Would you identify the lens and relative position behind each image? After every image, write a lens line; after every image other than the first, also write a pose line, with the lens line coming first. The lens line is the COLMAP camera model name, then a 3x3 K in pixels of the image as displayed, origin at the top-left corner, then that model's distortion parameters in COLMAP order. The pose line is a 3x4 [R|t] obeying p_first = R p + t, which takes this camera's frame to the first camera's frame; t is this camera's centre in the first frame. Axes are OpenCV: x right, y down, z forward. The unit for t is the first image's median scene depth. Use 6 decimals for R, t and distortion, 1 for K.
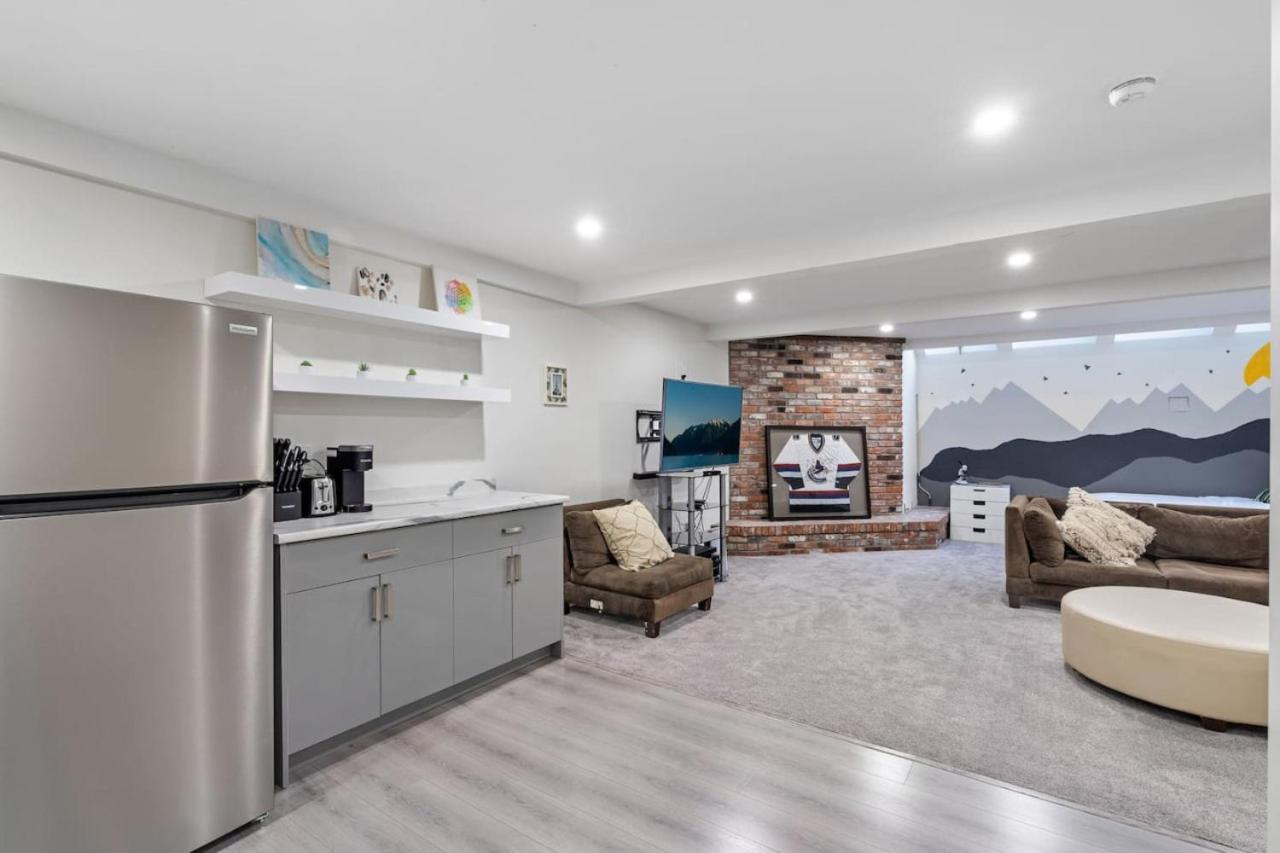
lens RADIAL K [[589.1, 0, 641.8], [0, 589.1, 428.6], [0, 0, 1]] dist [-0.001210, 0.000455]
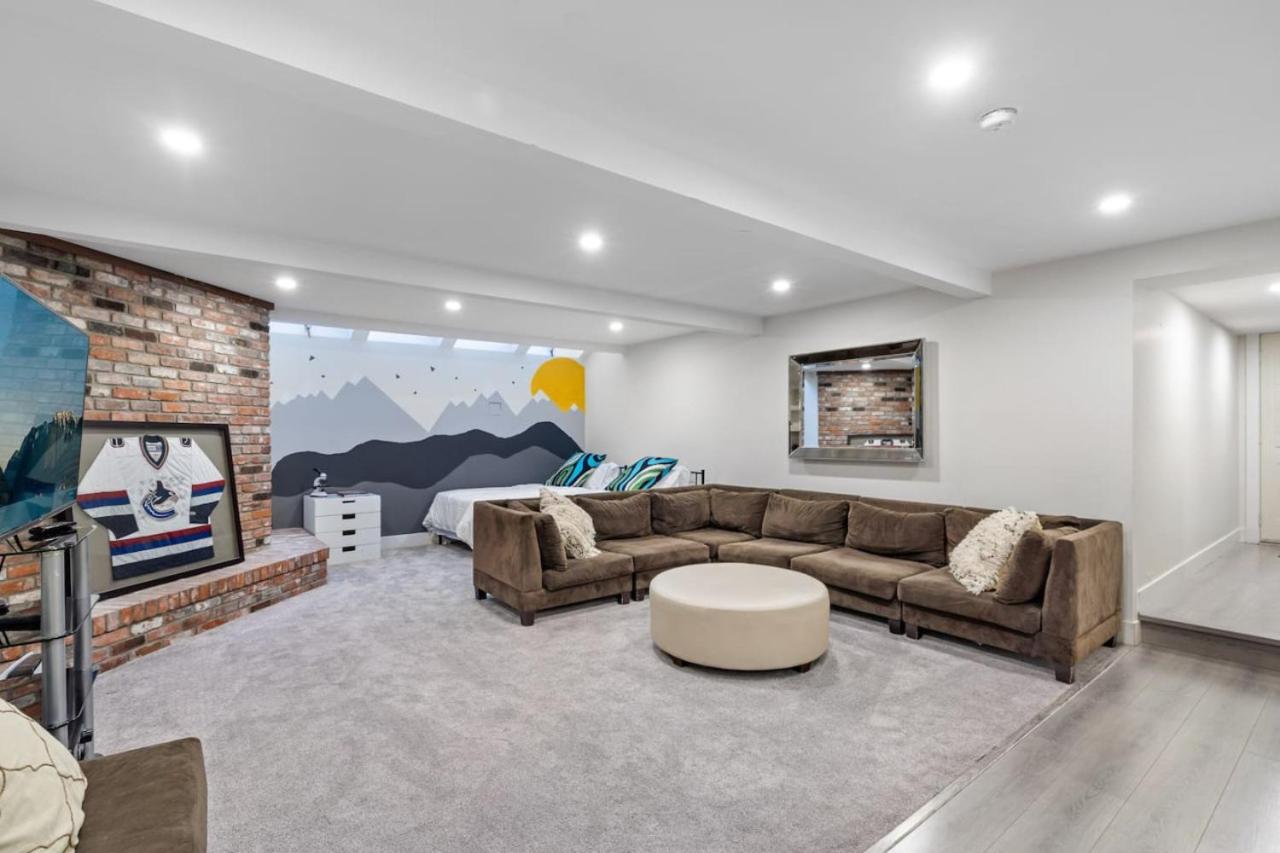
lens RADIAL K [[589.1, 0, 644.0], [0, 589.1, 432.9], [0, 0, 1]] dist [-0.001210, 0.000455]
pose [[0.294096, -0.001267, 0.955775, -0.118713], [-0.002461, 0.999995, 0.002083, 0.003586], [-0.955773, -0.002965, 0.294092, 0.367693]]
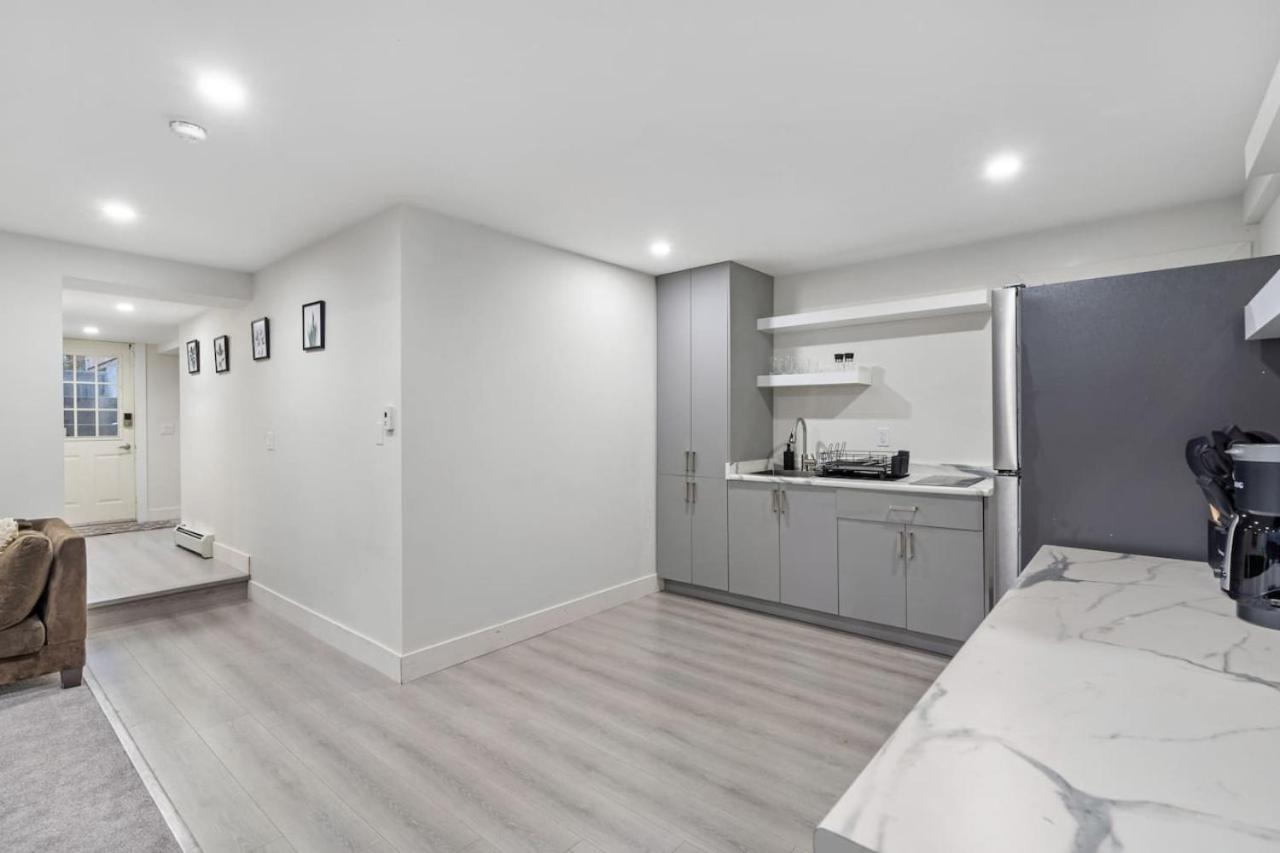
lens RADIAL K [[589.1, 0, 646.1], [0, 589.1, 424.2], [0, 0, 1]] dist [-0.001210, 0.000455]
pose [[-0.995617, 0.005769, 0.093346, -0.052040], [0.005341, 0.999974, -0.004835, 0.005861], [-0.093371, -0.004316, -0.995622, 0.587185]]
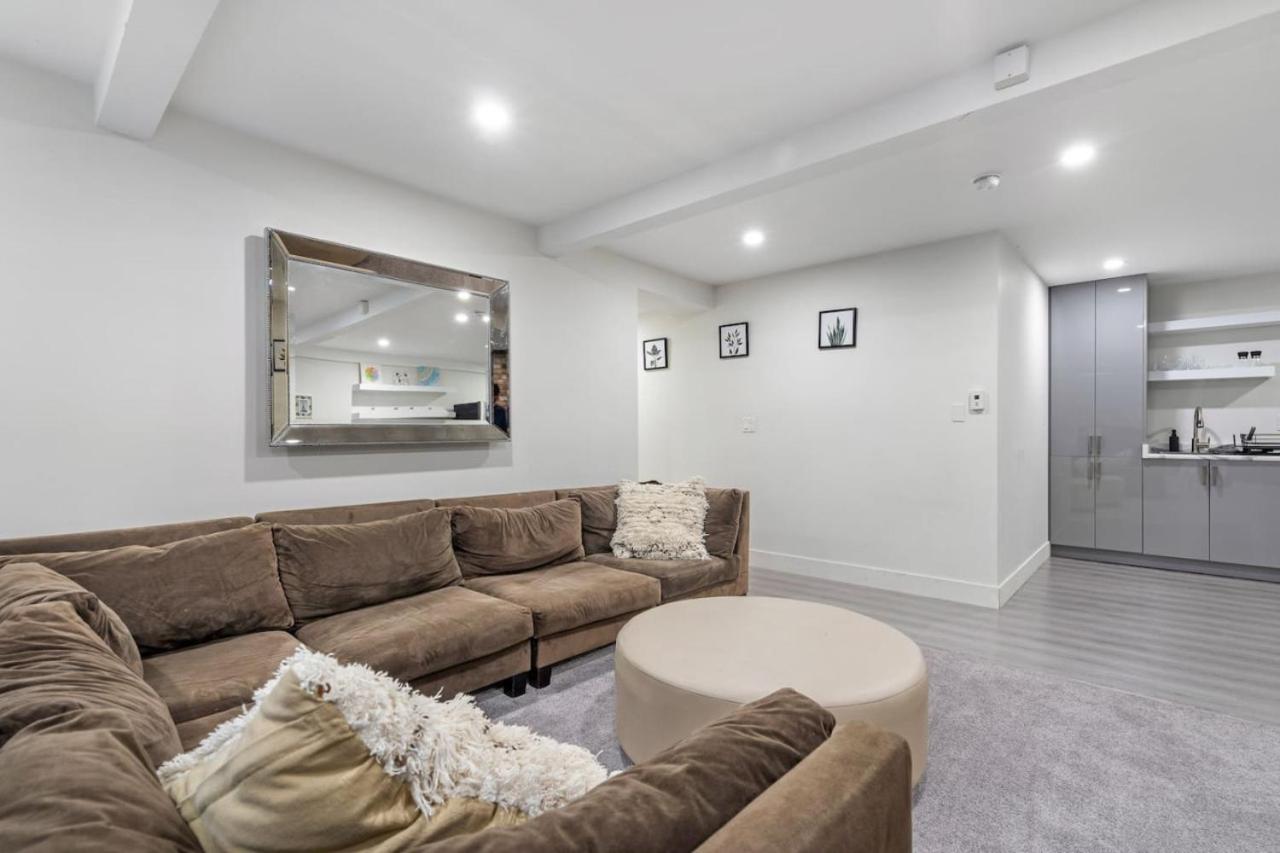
lens RADIAL K [[589.1, 0, 645.0], [0, 589.1, 433.2], [0, 0, 1]] dist [-0.001210, 0.000455]
pose [[-0.992321, 0.001177, 0.123680, 0.433195], [0.000423, 0.999981, -0.006120, 0.033654], [-0.123685, -0.006020, -0.992303, 0.757269]]
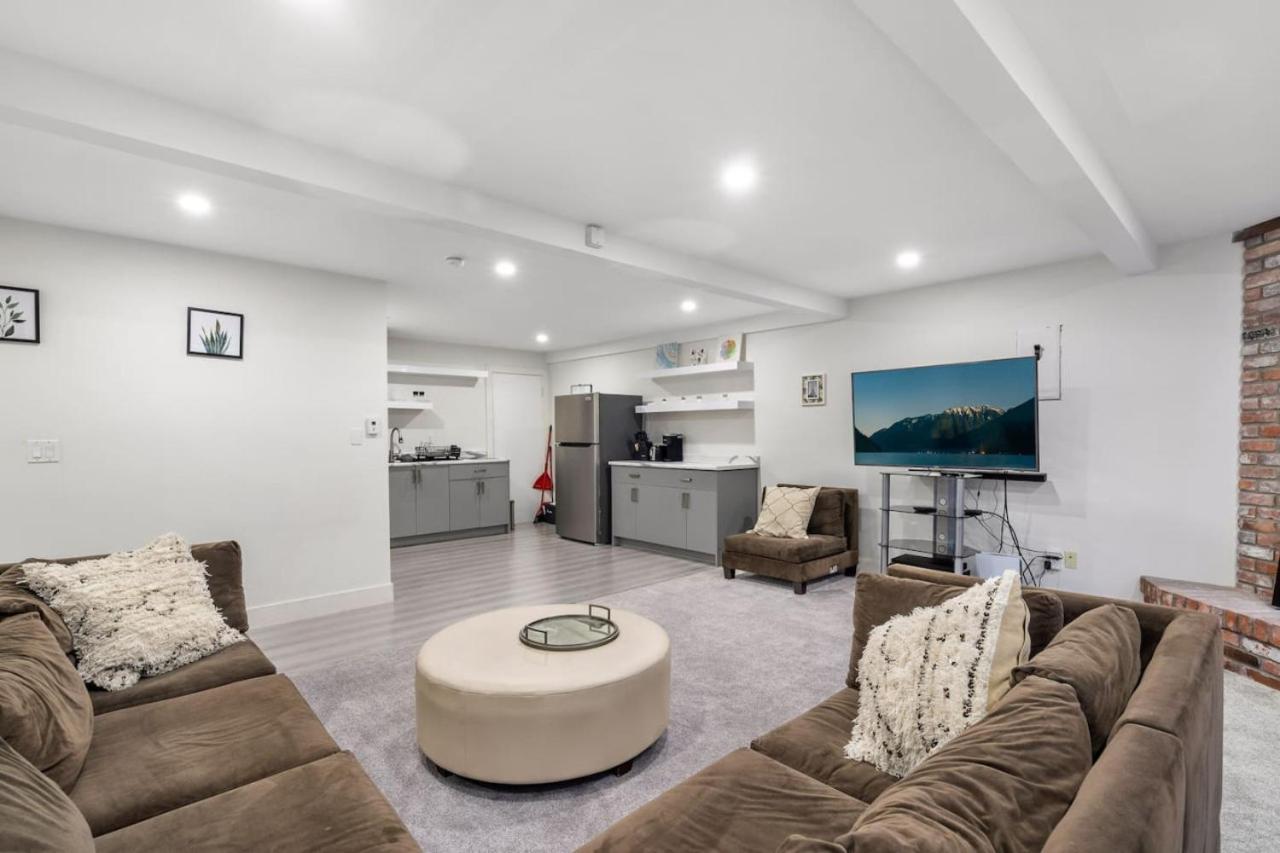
lens RADIAL K [[589.1, 0, 644.8], [0, 589.1, 435.3], [0, 0, 1]] dist [-0.001210, 0.000455]
pose [[-0.199953, 0.007357, -0.979778, 0.759412], [0.011532, 0.999920, 0.005155, 0.009522], [0.979738, -0.010268, -0.200022, 0.578819]]
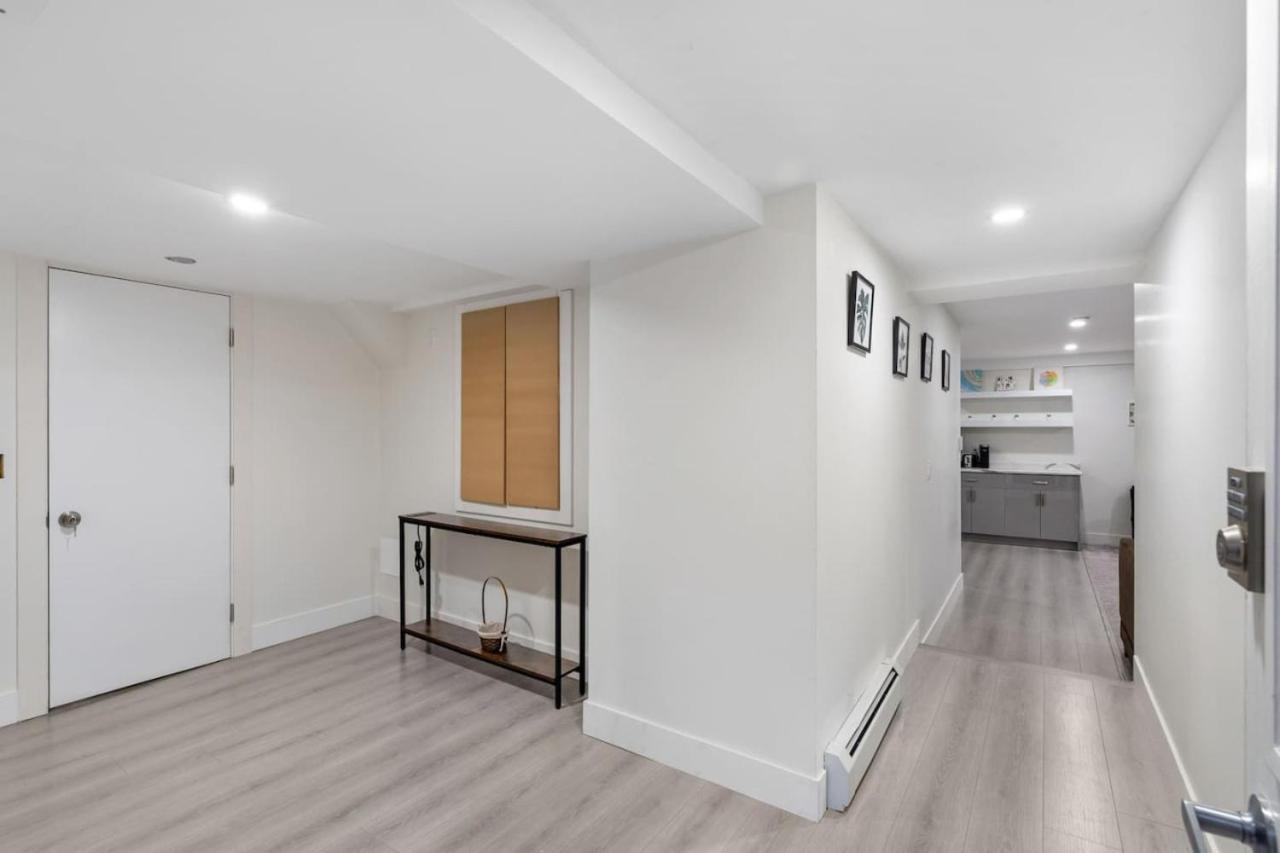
lens RADIAL K [[589.1, 0, 638.3], [0, 589.1, 432.7], [0, 0, 1]] dist [-0.001210, 0.000455]
pose [[-0.011788, -0.000136, -0.999931, 0.991234], [0.002218, 0.999998, -0.000163, -0.013991], [0.999928, -0.002220, -0.011787, -0.260152]]
